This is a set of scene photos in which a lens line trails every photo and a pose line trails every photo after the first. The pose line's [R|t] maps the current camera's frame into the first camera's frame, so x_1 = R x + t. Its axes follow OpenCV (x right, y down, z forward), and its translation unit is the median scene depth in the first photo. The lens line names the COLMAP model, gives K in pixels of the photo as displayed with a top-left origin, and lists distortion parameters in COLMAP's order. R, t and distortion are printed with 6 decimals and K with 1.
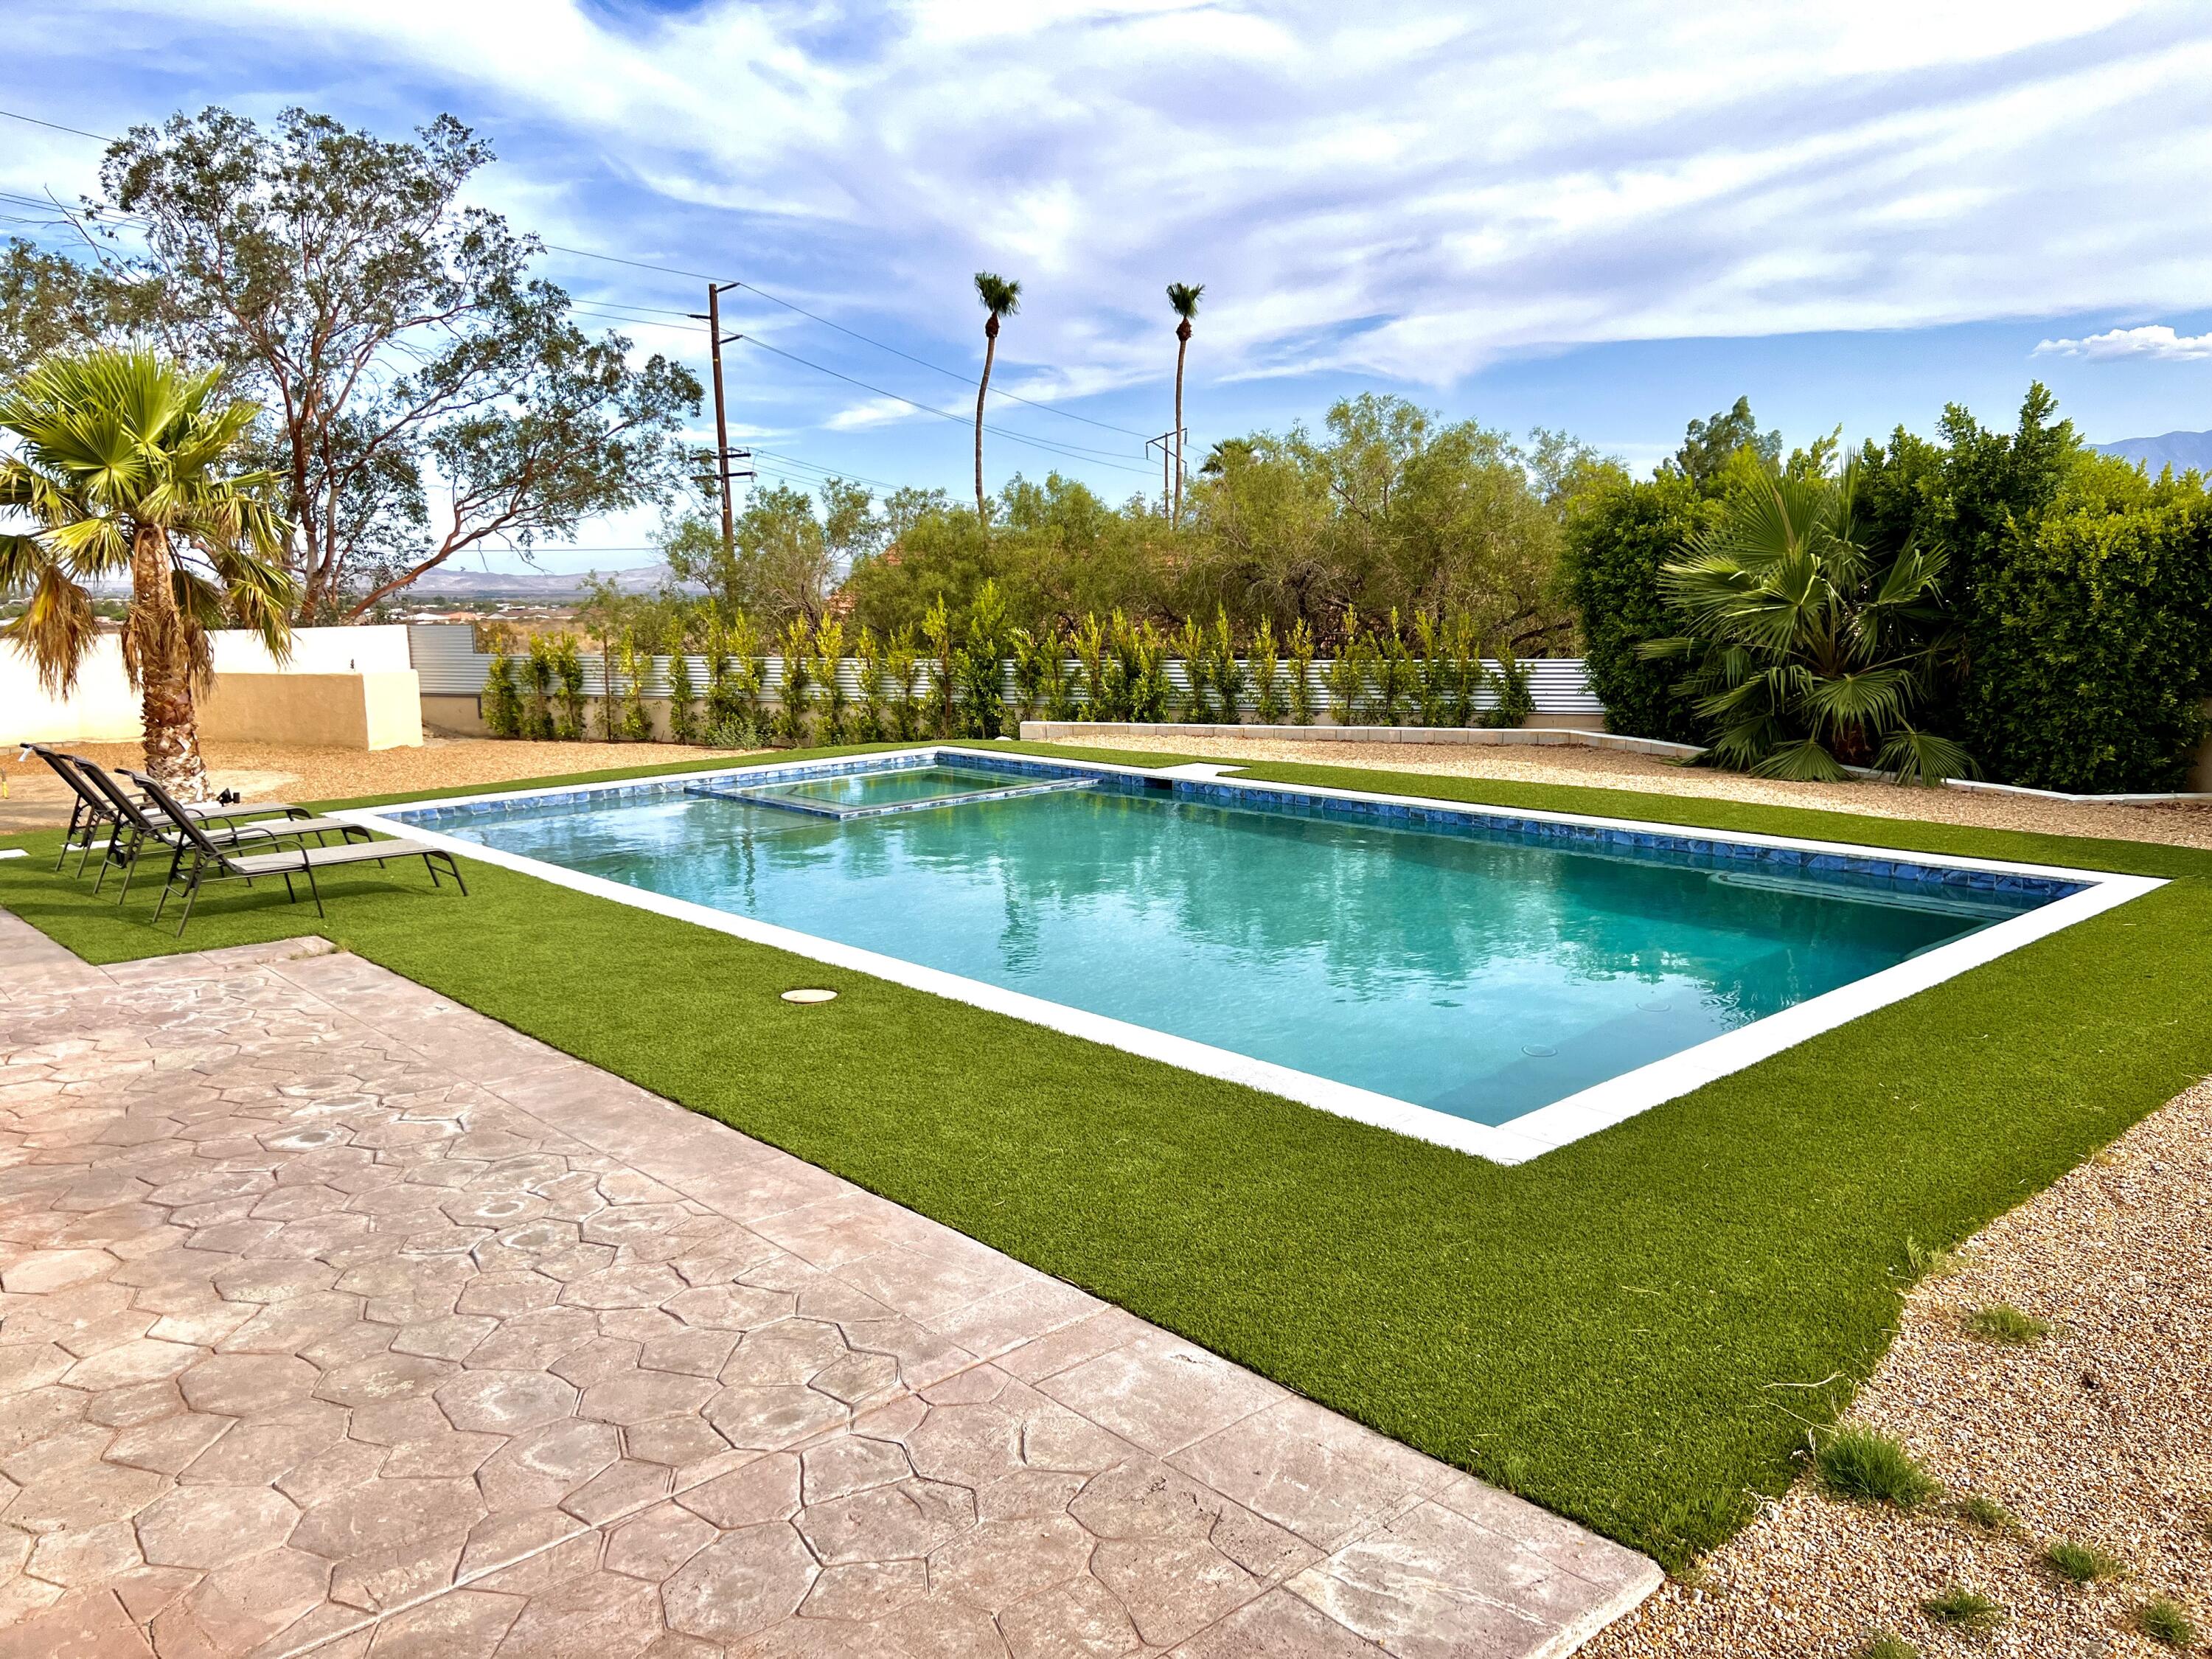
lens RADIAL K [[1657.9, 0, 1118.3], [0, 1657.9, 824.3], [0, 0, 1]] dist [0.070275, -0.000561]
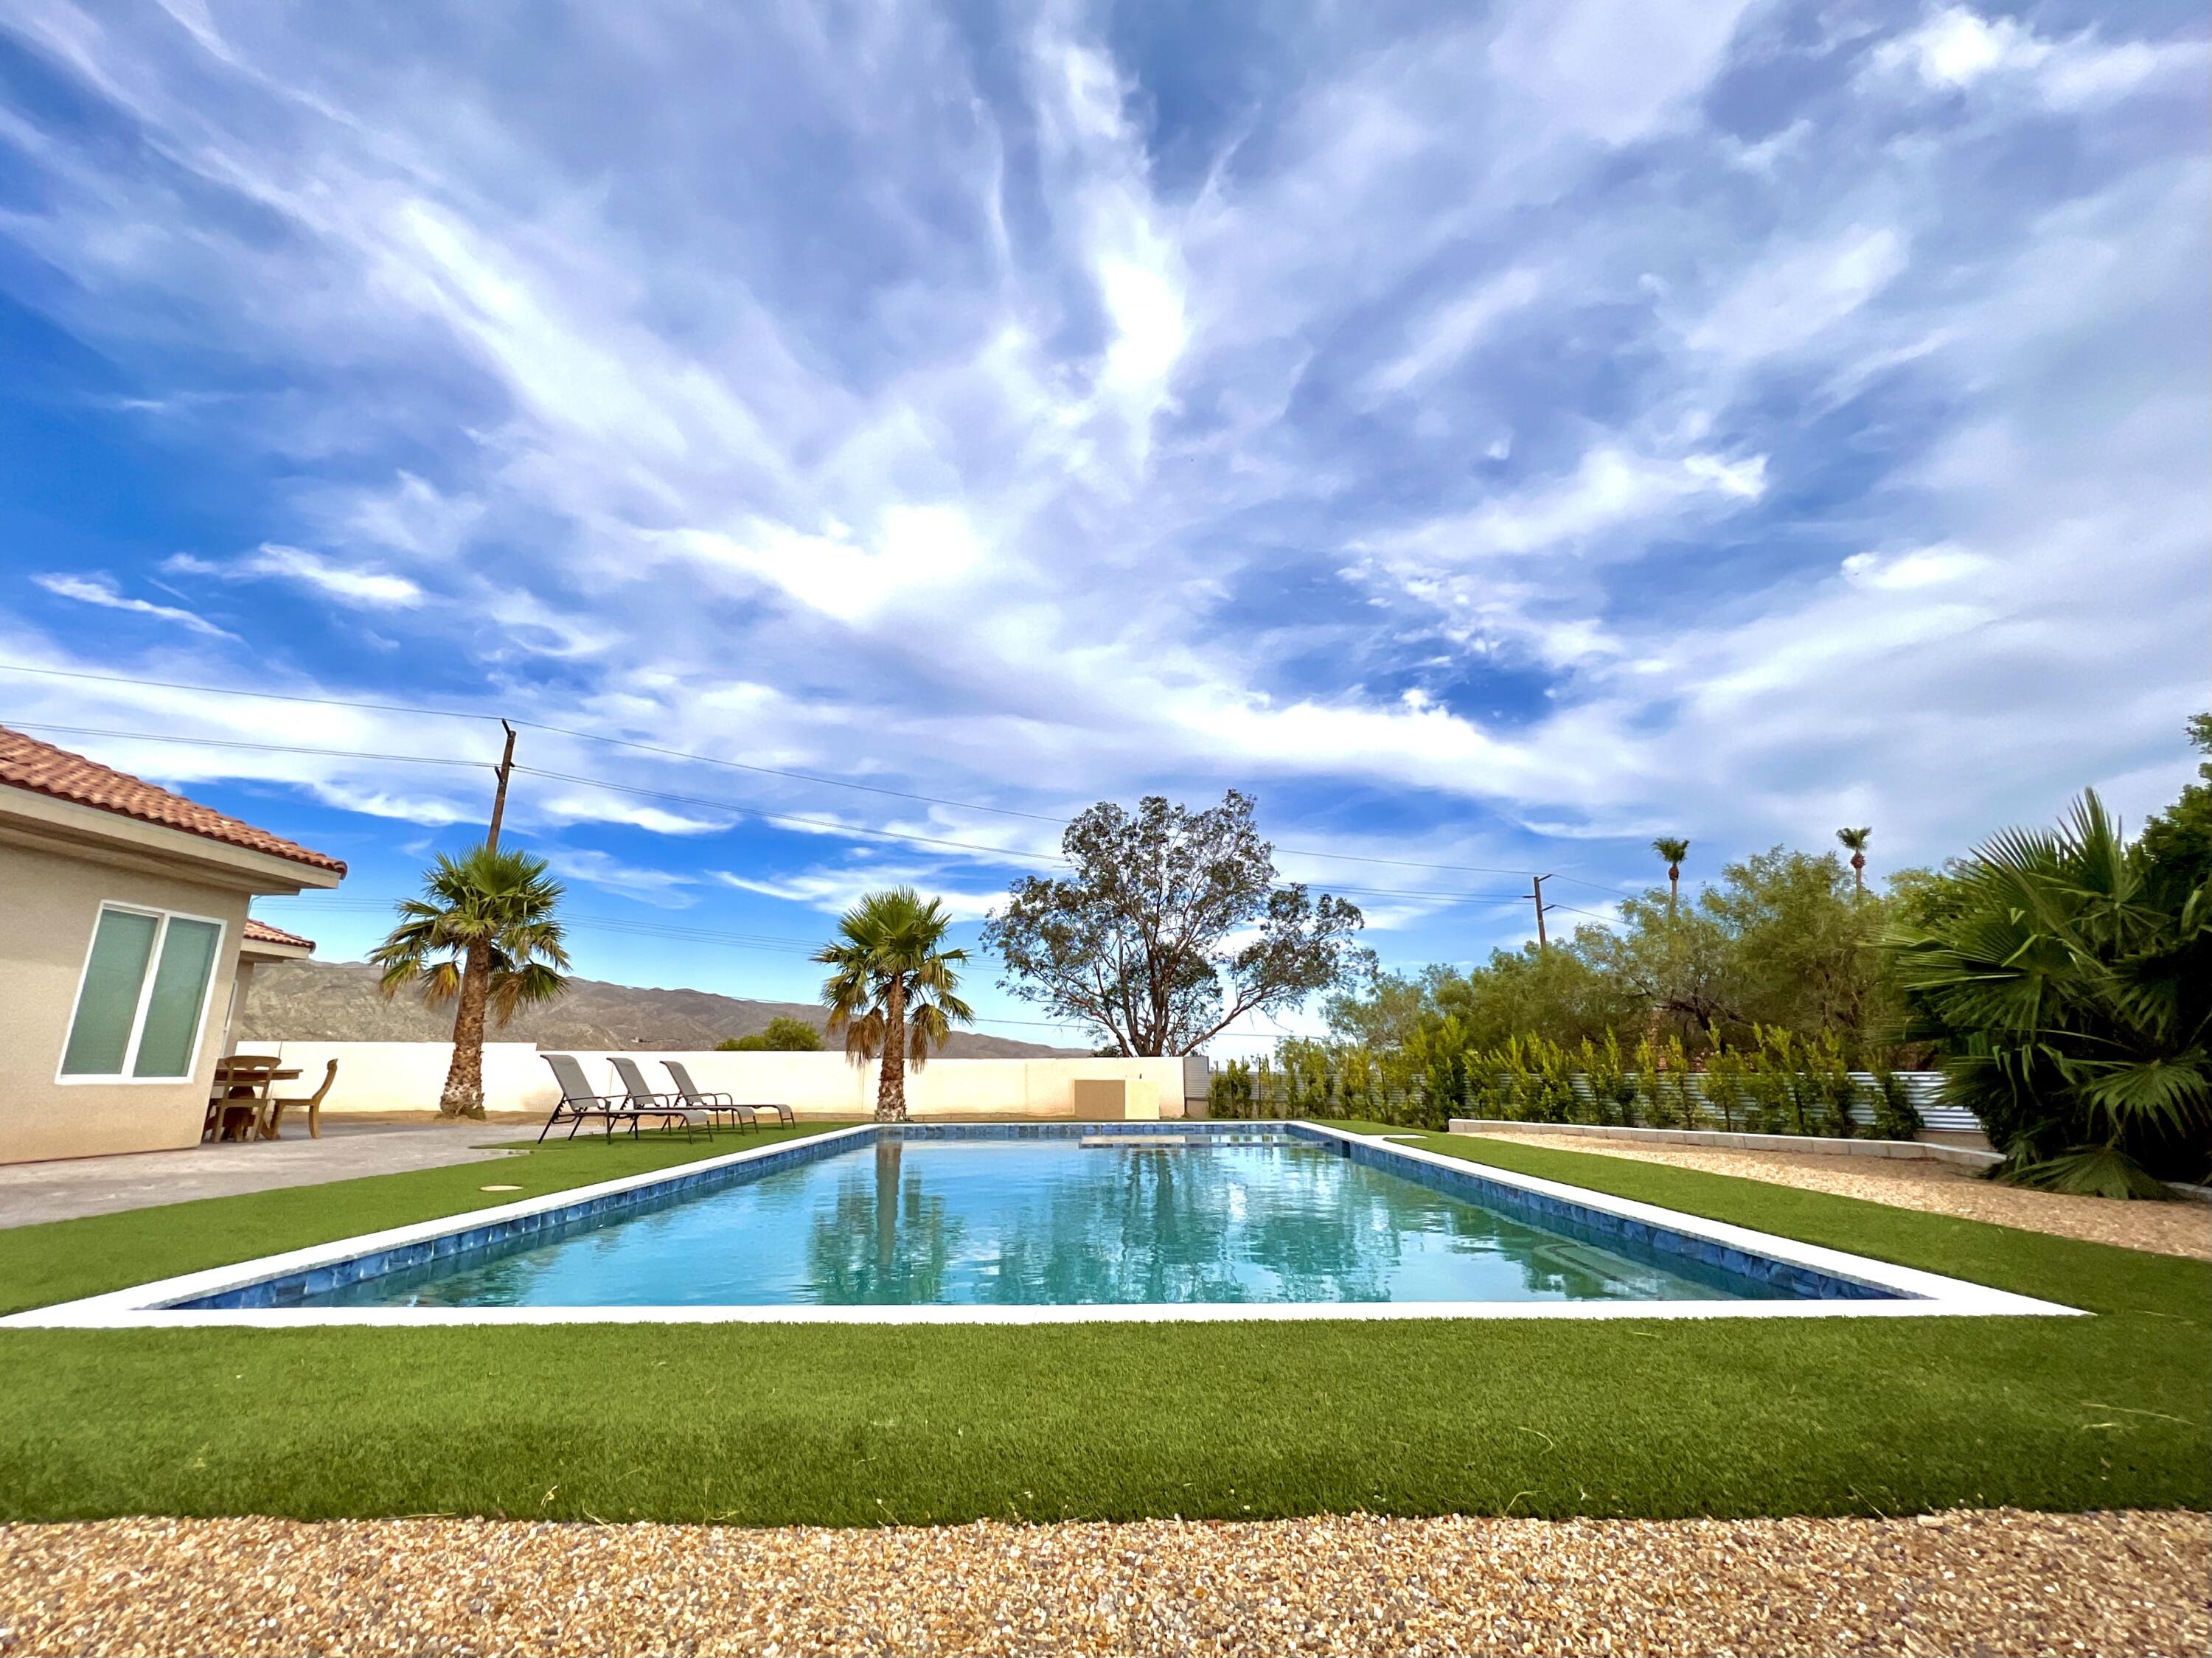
lens RADIAL K [[958.3, 0, 1107.8], [0, 958.3, 836.0], [0, 0, 1]] dist [-0.000246, 0.000491]
pose [[0.731040, -0.145062, -0.666737, 0.279070], [-0.118105, 0.935490, -0.333030, 0.014059], [0.672036, 0.322203, 0.666748, 0.240581]]
